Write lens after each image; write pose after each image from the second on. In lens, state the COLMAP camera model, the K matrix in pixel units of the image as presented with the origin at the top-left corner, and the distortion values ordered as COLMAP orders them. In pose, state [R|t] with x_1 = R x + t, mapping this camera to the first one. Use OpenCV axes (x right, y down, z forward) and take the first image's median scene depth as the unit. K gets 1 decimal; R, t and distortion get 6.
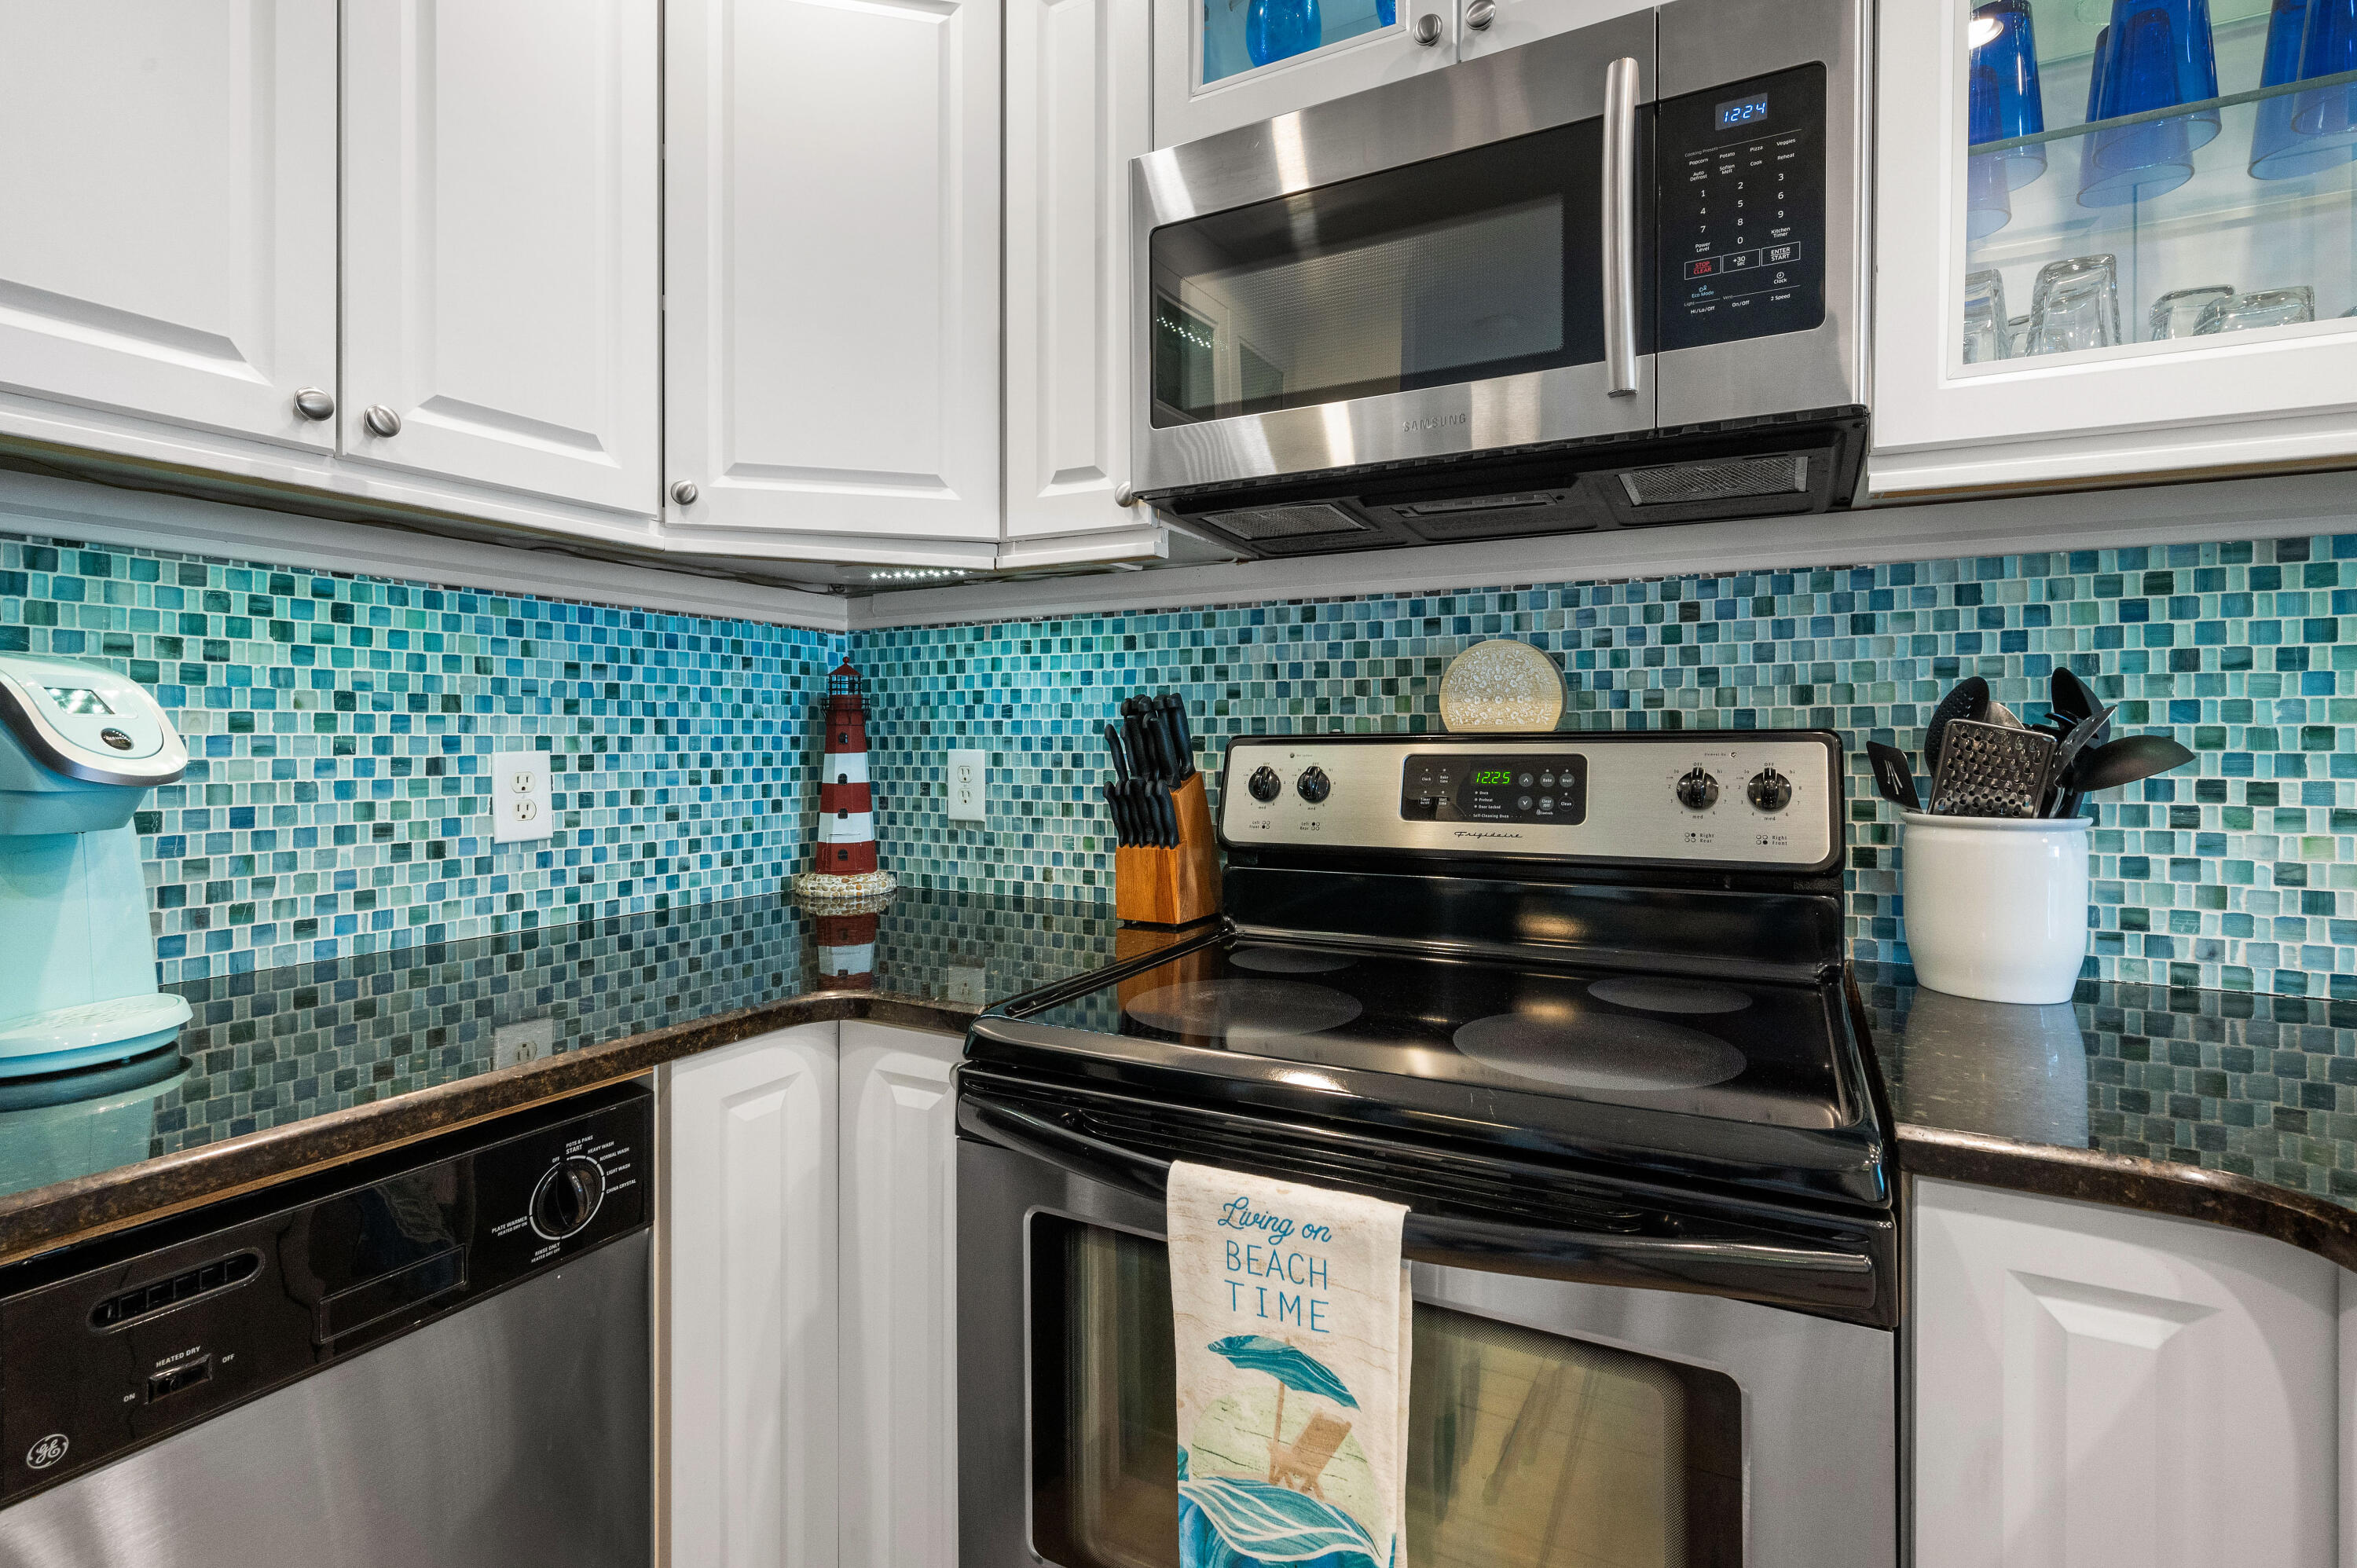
lens RADIAL K [[1123.1, 0, 1193.2], [0, 1123.1, 779.0], [0, 0, 1]] dist [0.002537, 0.001088]
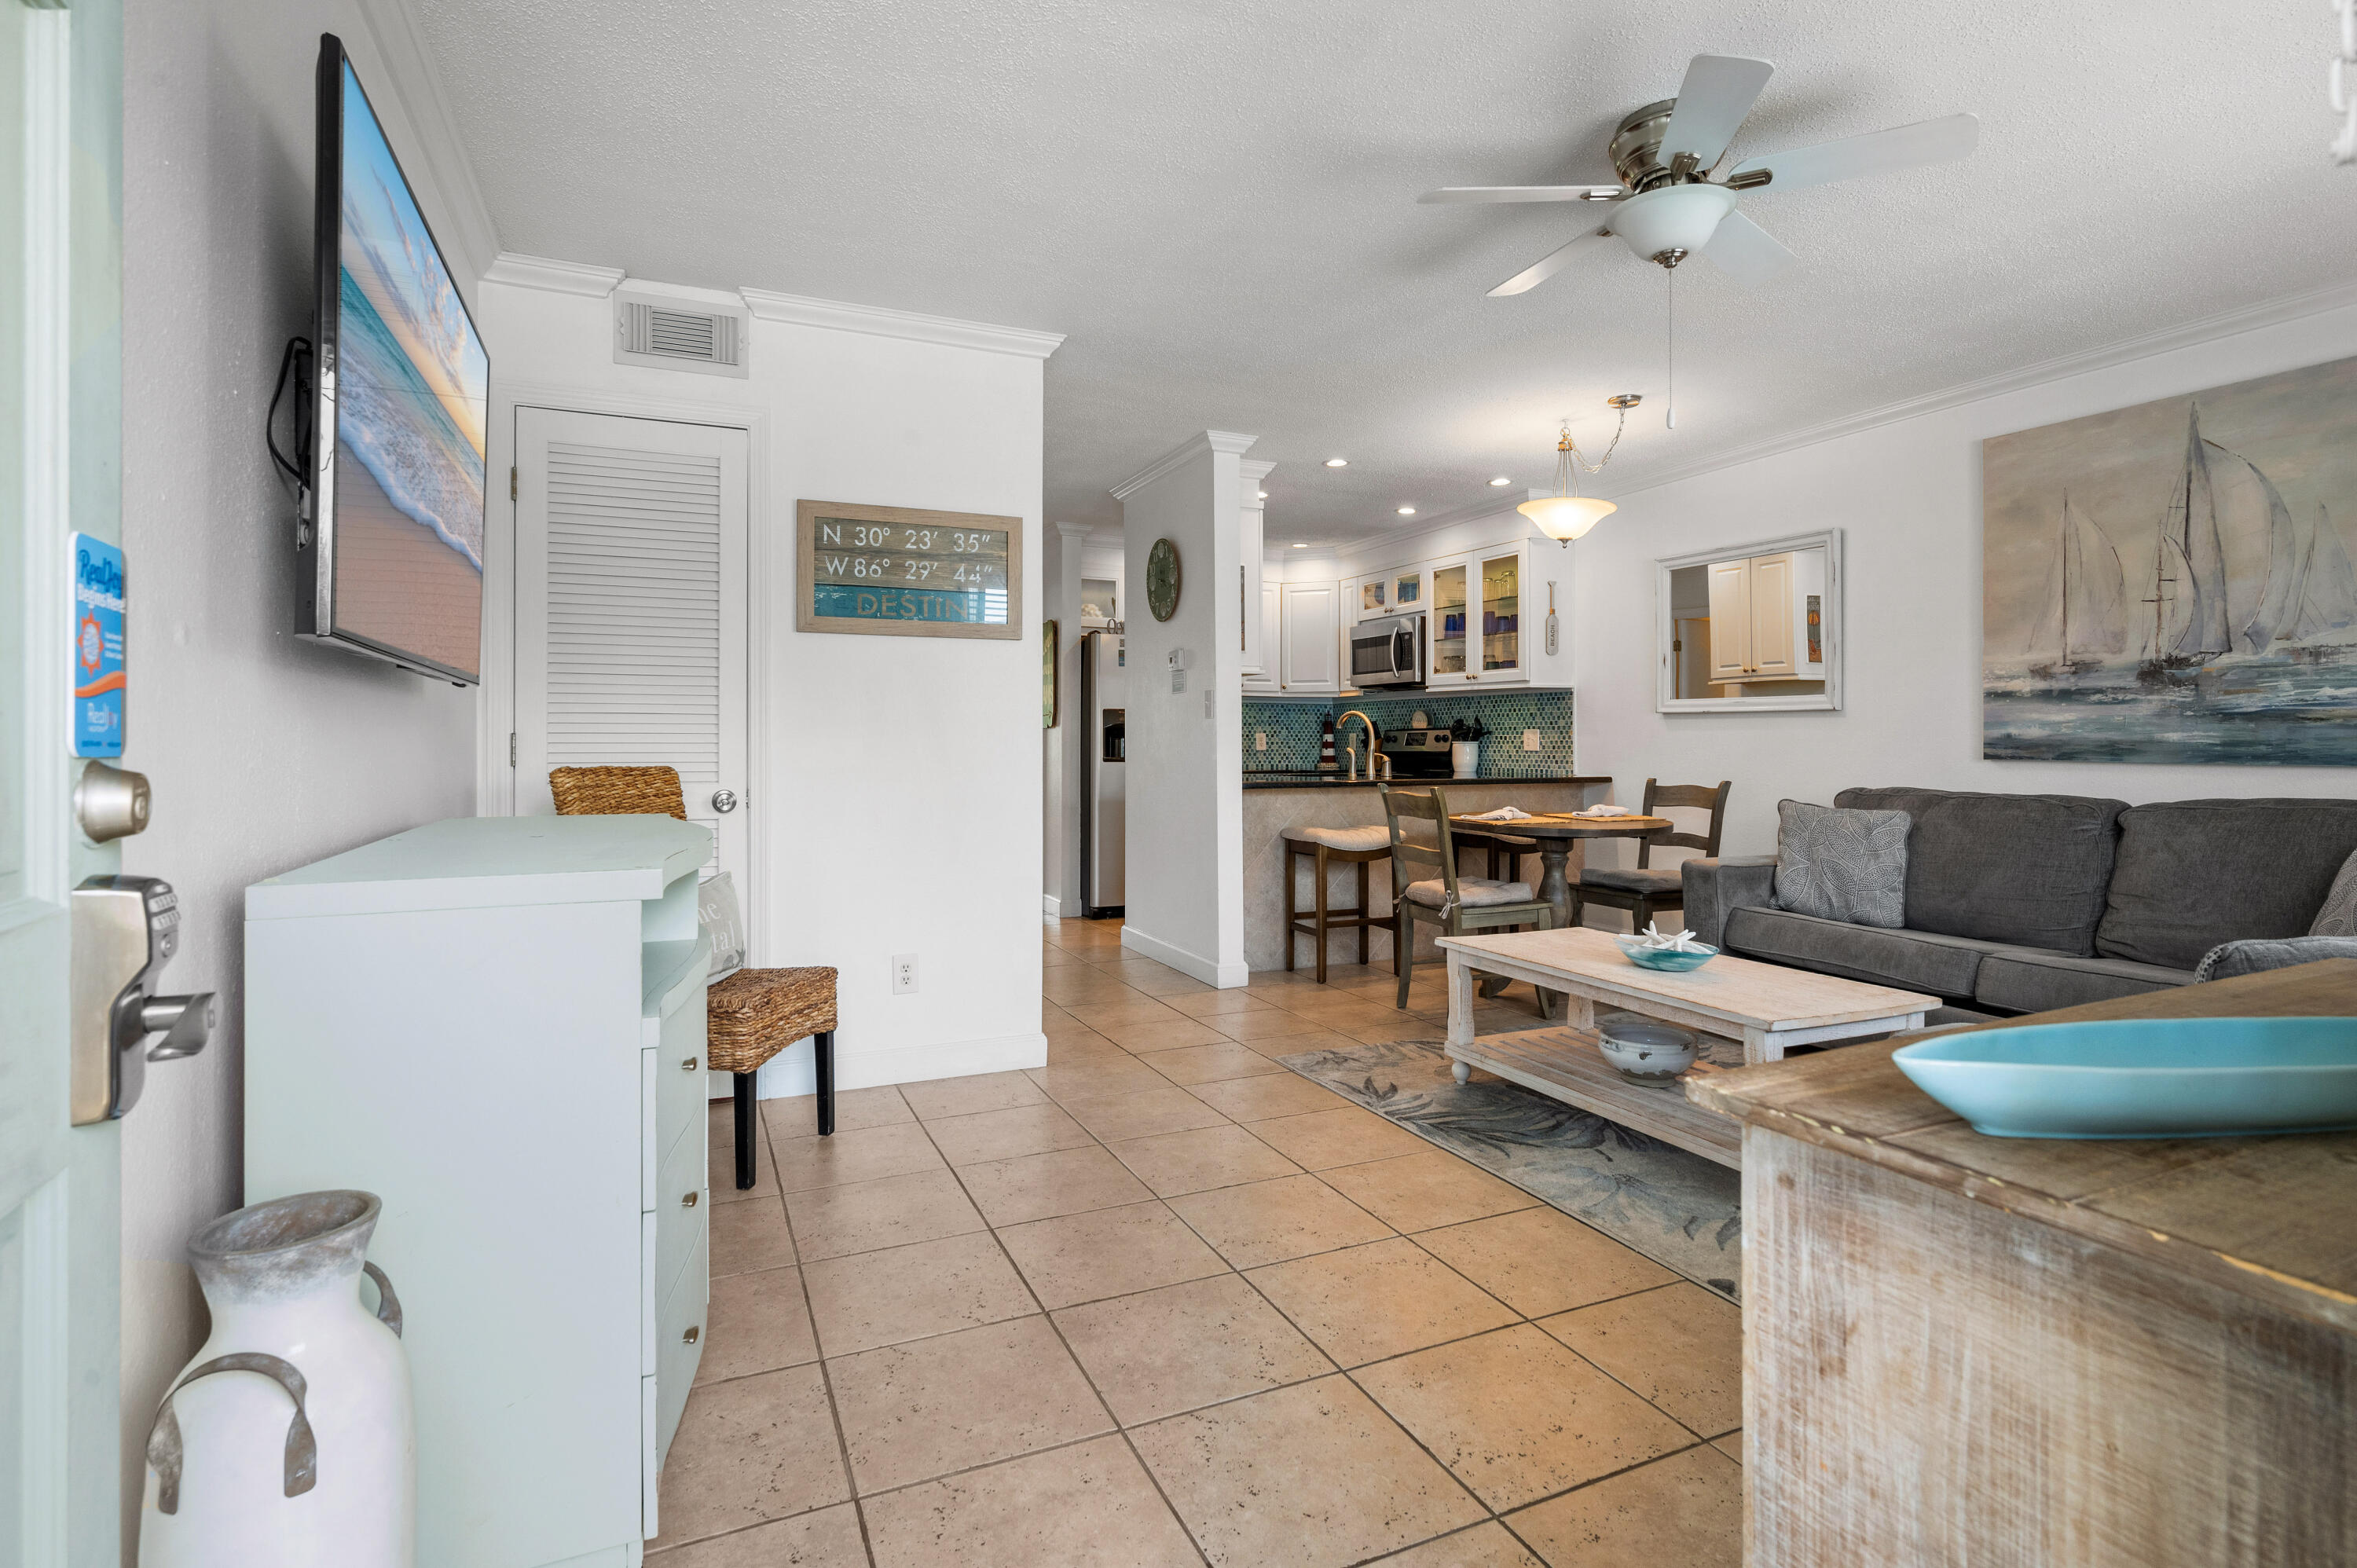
lens RADIAL K [[1167.9, 0, 1184.9], [0, 1167.9, 767.9], [0, 0, 1]] dist [-0.006030, -0.000498]
pose [[0.793595, 0.017829, -0.608186, 3.005244], [-0.031063, 0.999454, -0.011234, 0.261295], [0.607653, 0.027807, 0.793715, -4.358512]]
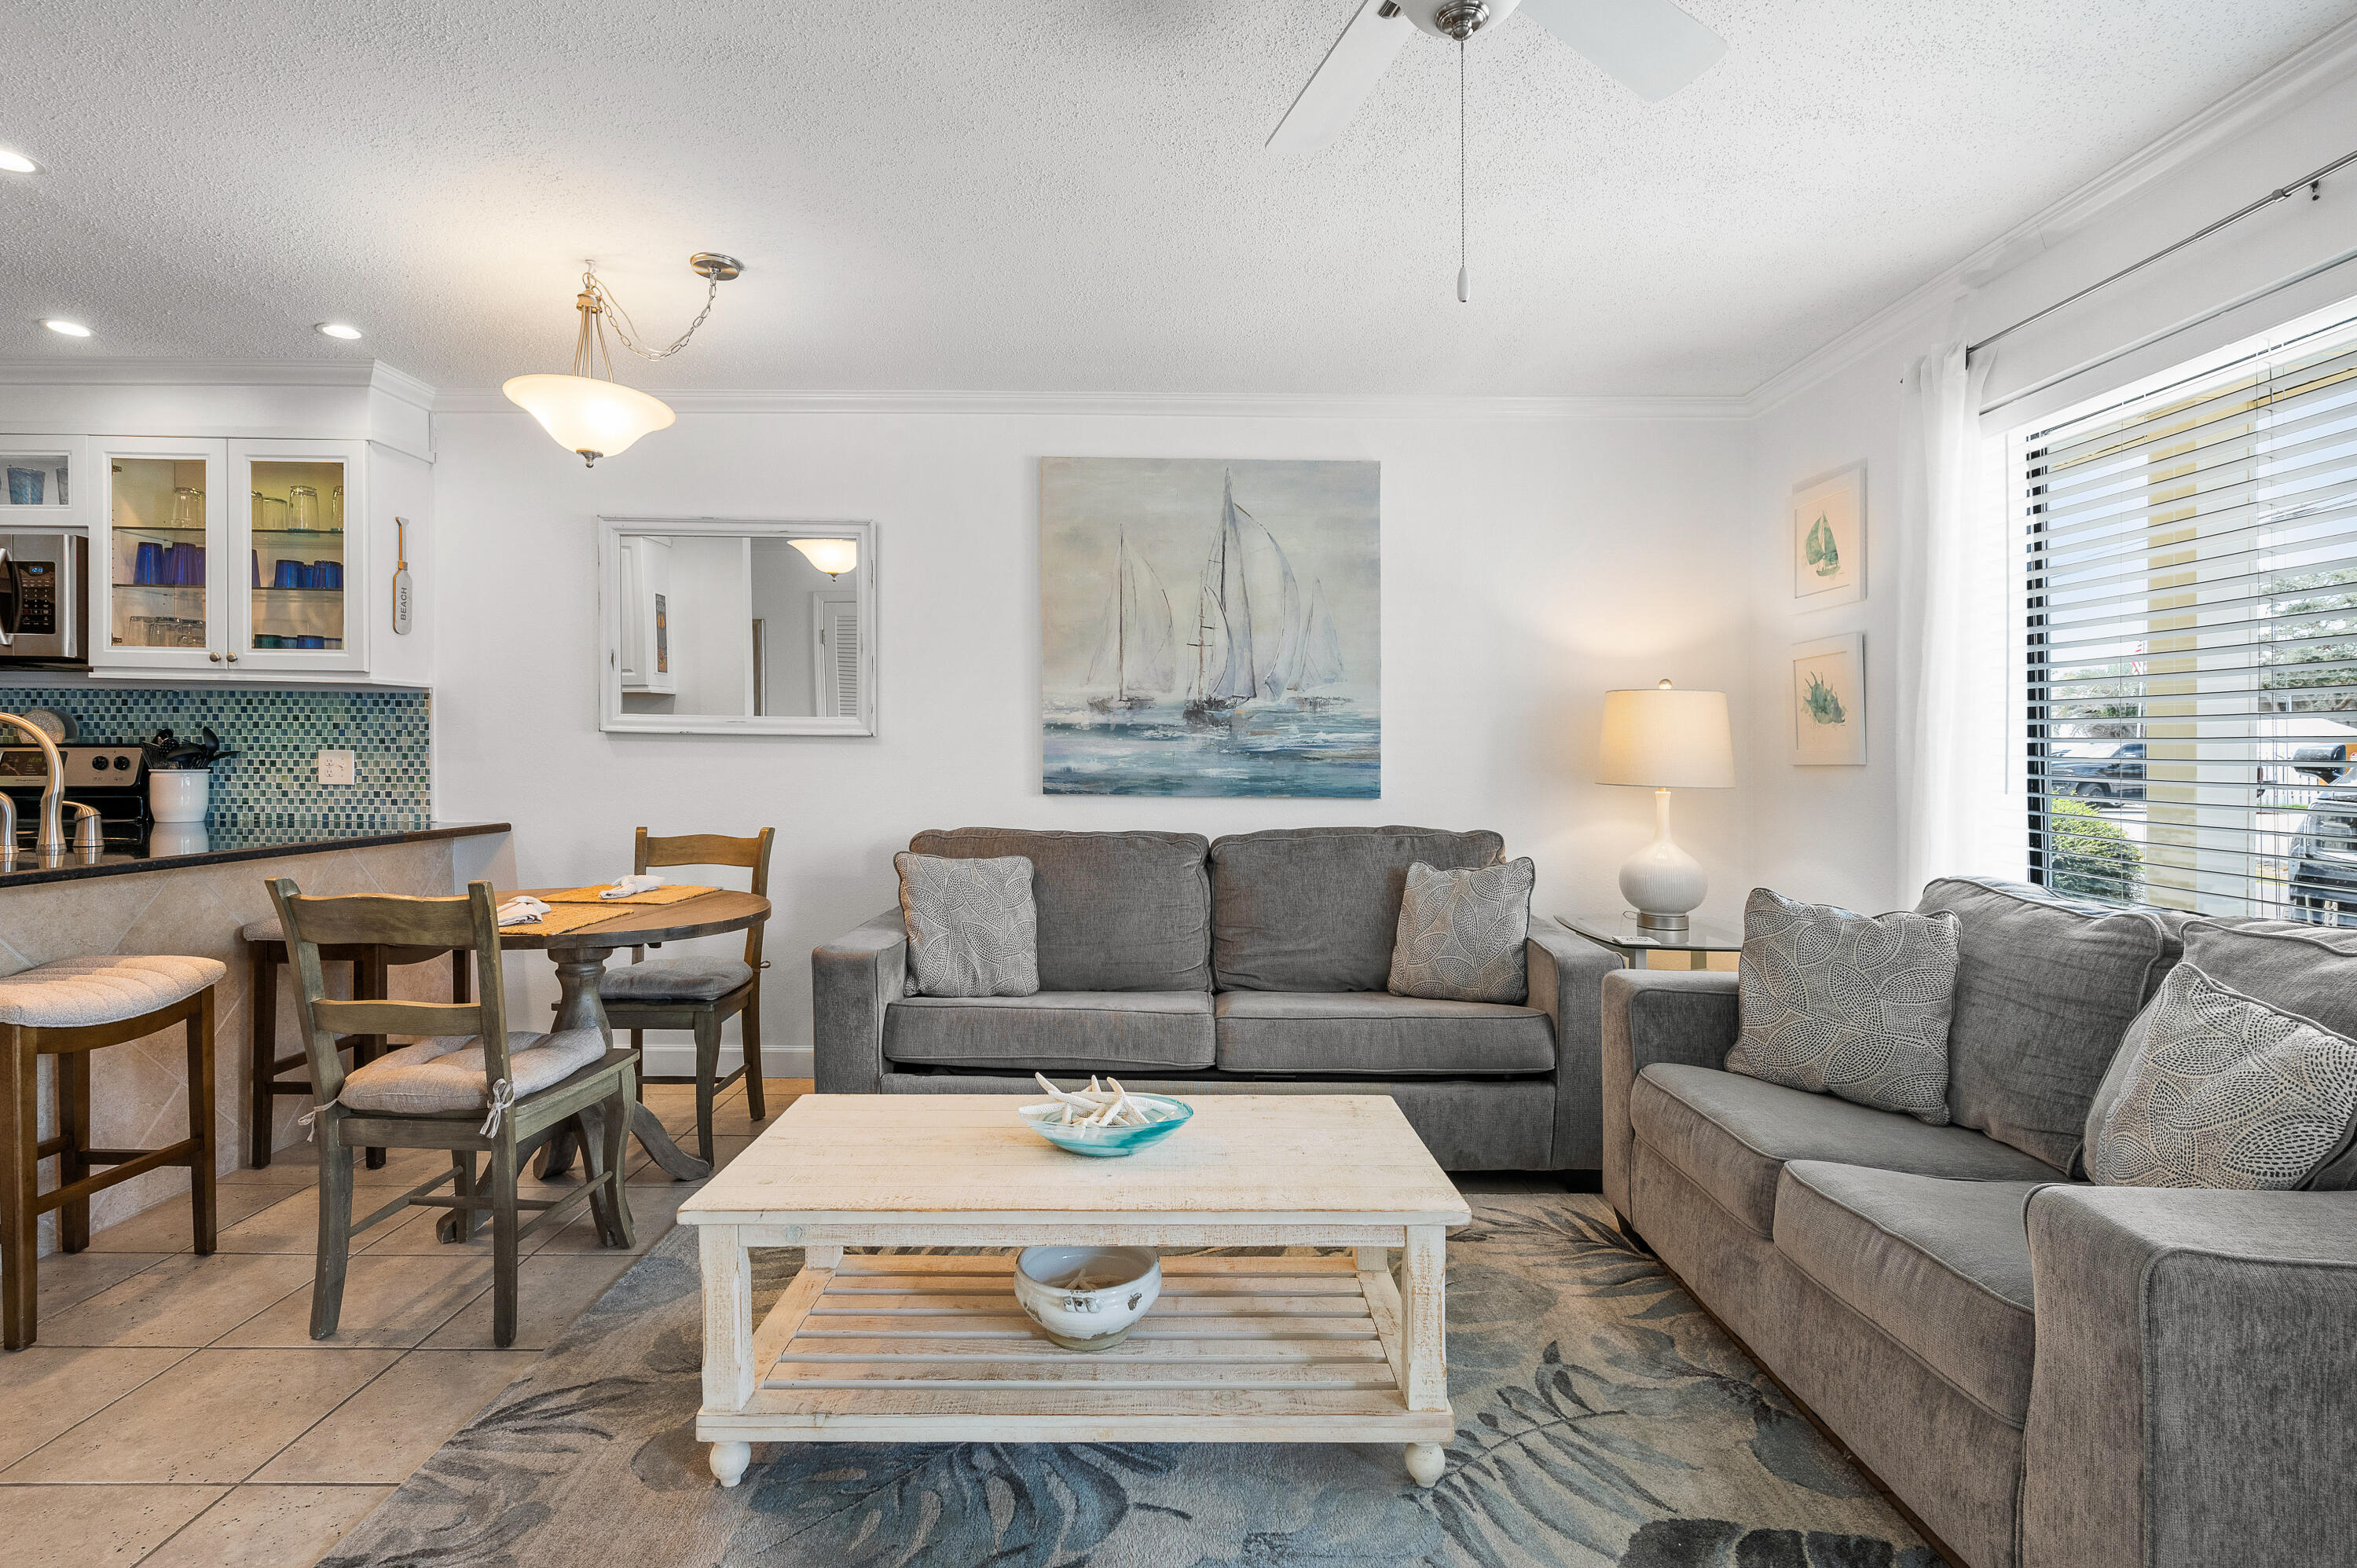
lens RADIAL K [[1123.1, 0, 1176.9], [0, 1123.1, 764.1], [0, 0, 1]] dist [0.002537, 0.001088]
pose [[0.876818, 0.007604, 0.480762, 1.564229], [0.010110, 0.999362, -0.034245, 0.148232], [-0.480716, 0.034887, 0.876182, -3.100834]]
